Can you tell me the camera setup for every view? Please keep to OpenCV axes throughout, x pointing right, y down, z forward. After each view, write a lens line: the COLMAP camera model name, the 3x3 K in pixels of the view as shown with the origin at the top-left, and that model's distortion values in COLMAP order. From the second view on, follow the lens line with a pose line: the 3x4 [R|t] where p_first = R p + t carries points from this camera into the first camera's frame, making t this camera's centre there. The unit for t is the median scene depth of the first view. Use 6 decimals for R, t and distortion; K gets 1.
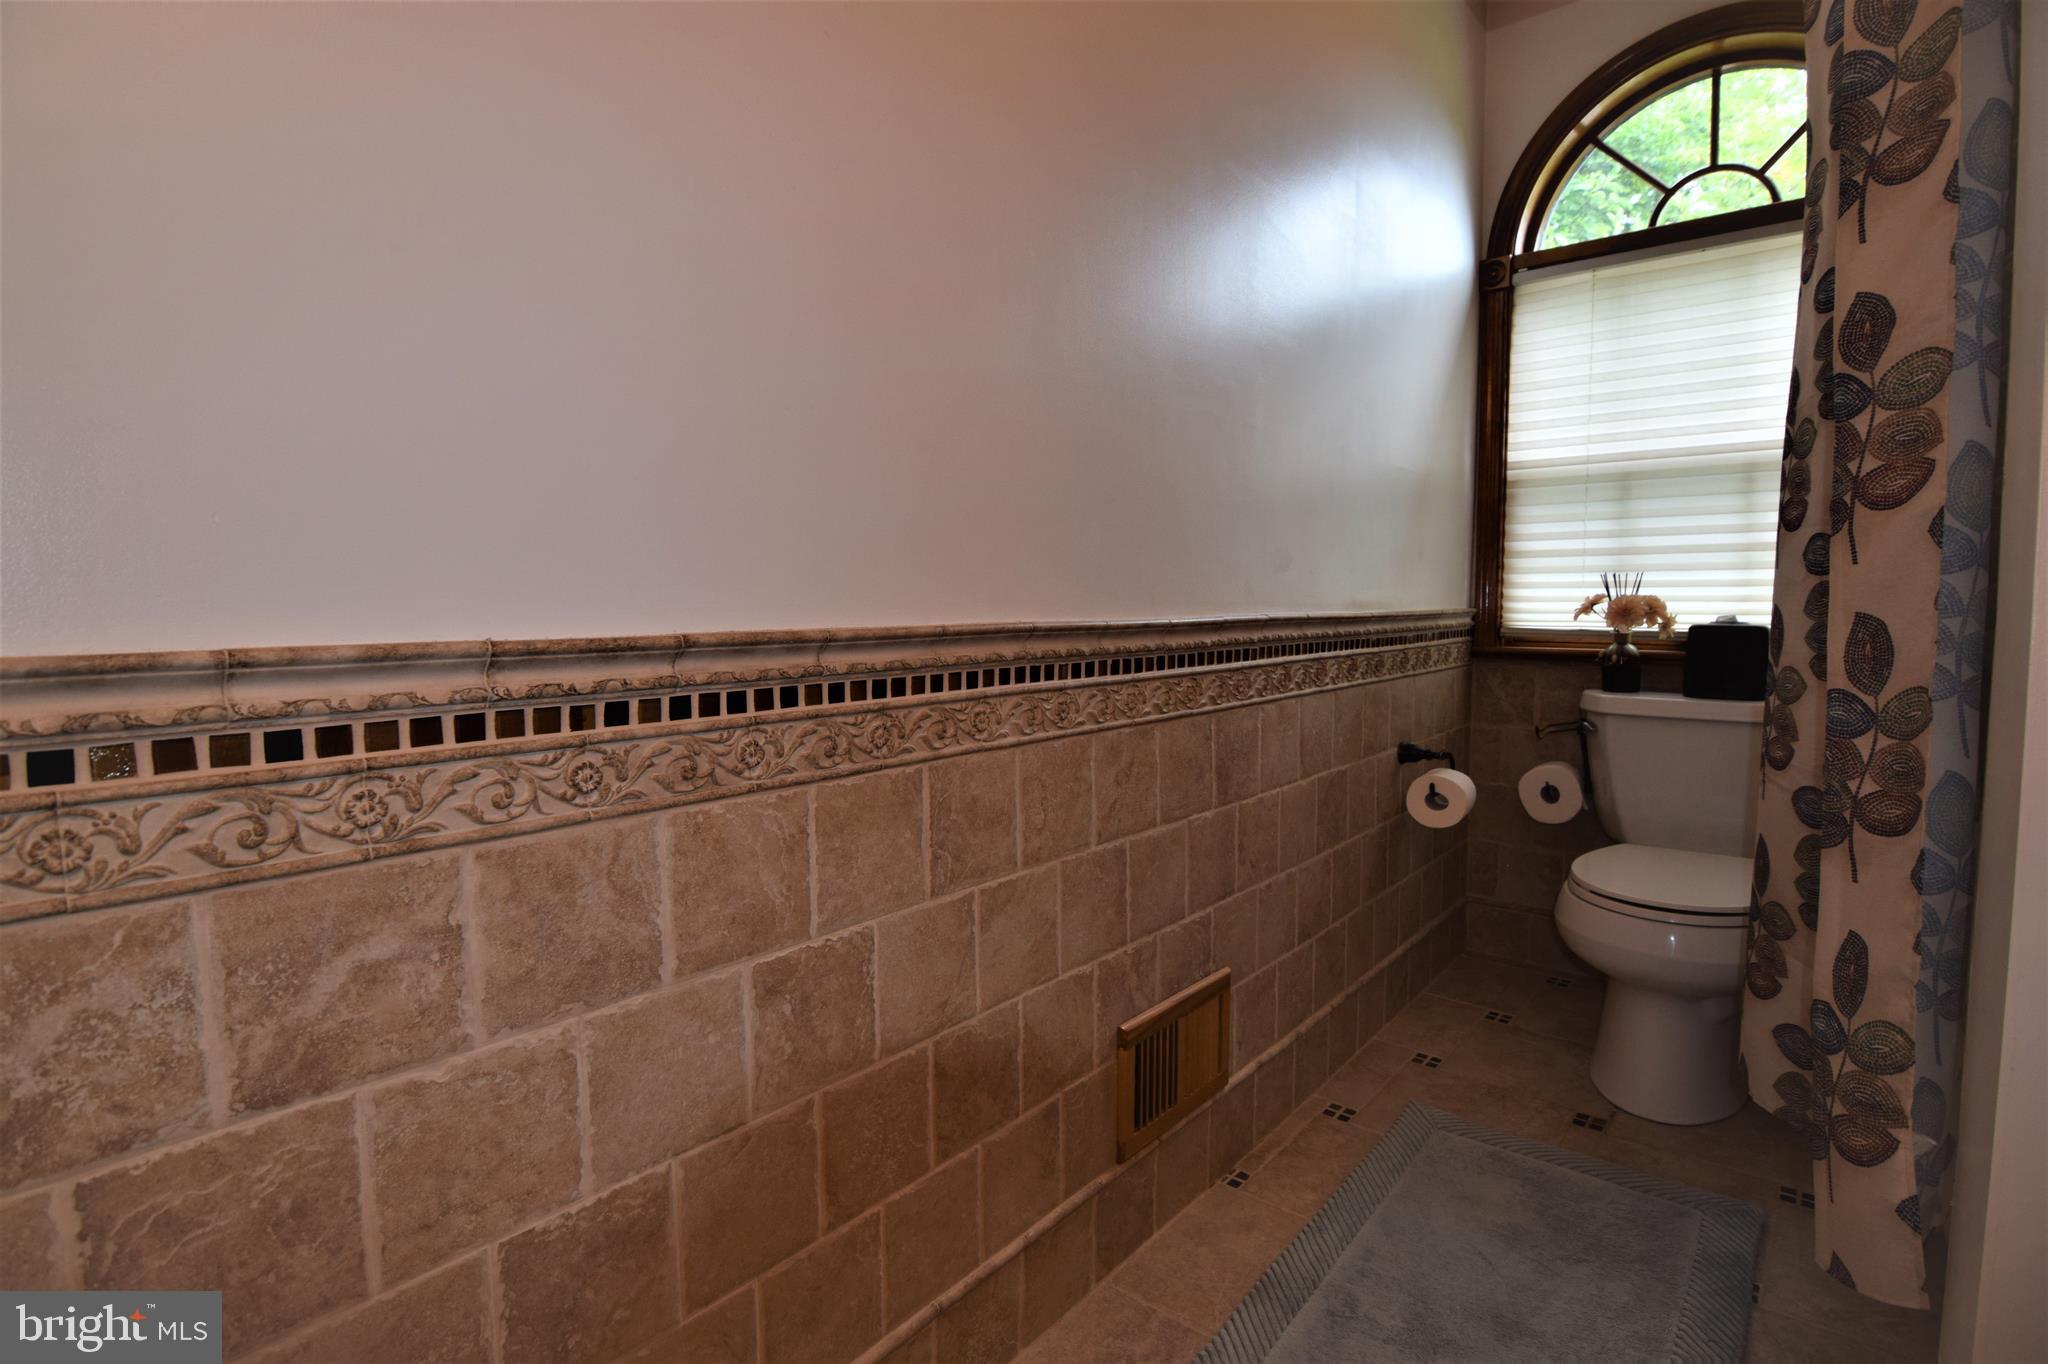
lens RADIAL K [[1024.5, 0, 1020.3], [0, 1024.5, 669.5], [0, 0, 1]] dist [-0.005668, -0.001186]
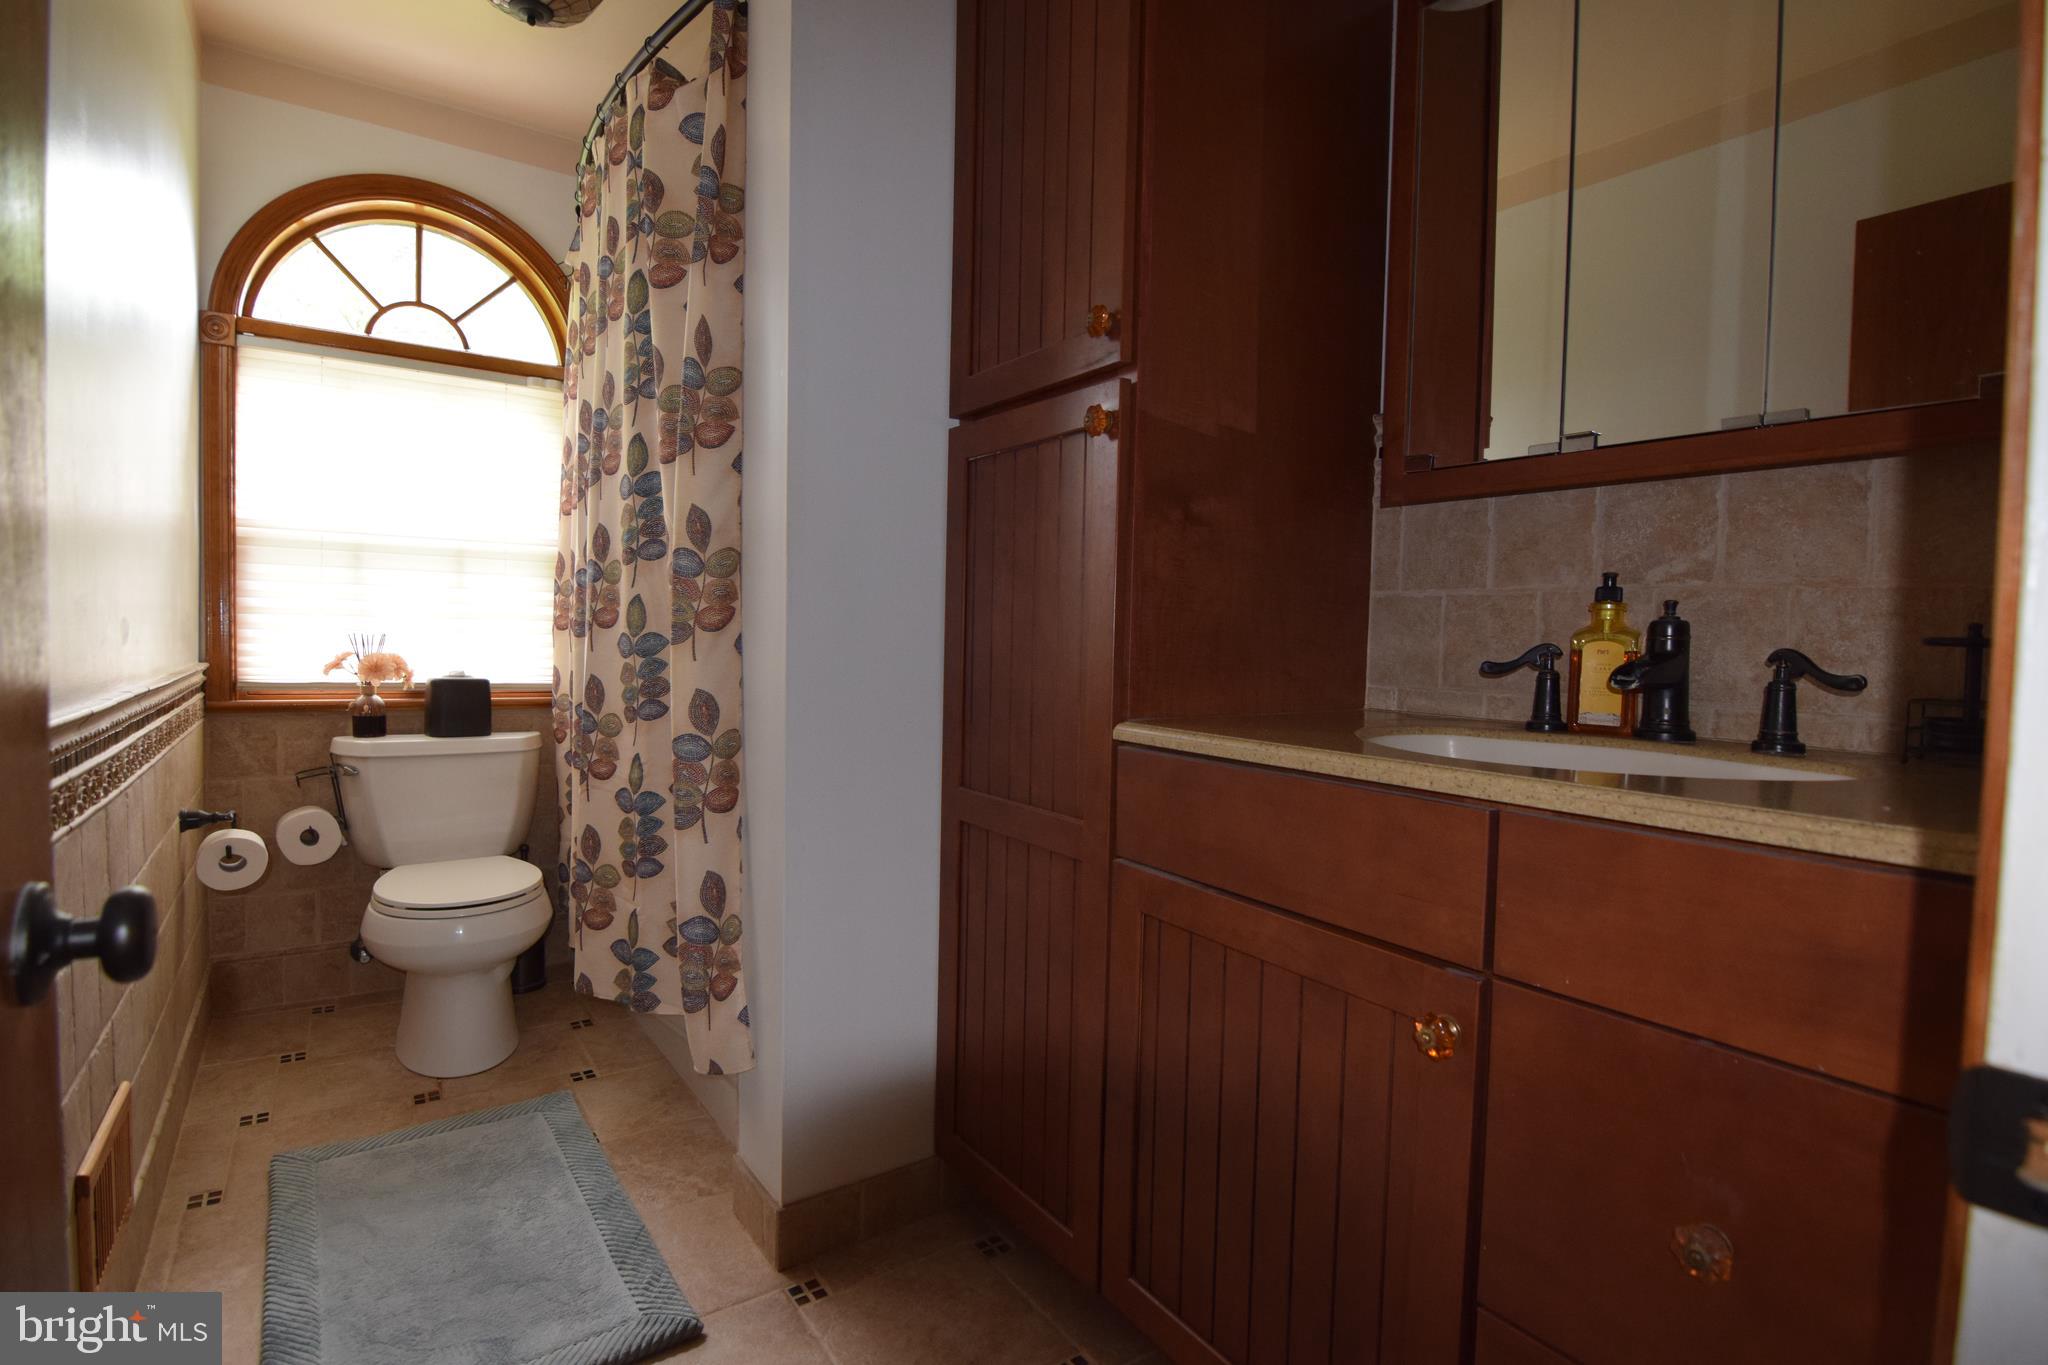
lens RADIAL K [[1024.5, 0, 1017.6], [0, 1024.5, 681.6], [0, 0, 1]] dist [-0.005668, -0.001186]
pose [[0.269920, -0.034254, 0.962273, -0.318875], [0.040327, 0.998892, 0.024246, -0.038667], [-0.962038, 0.032261, 0.271002, -0.010166]]
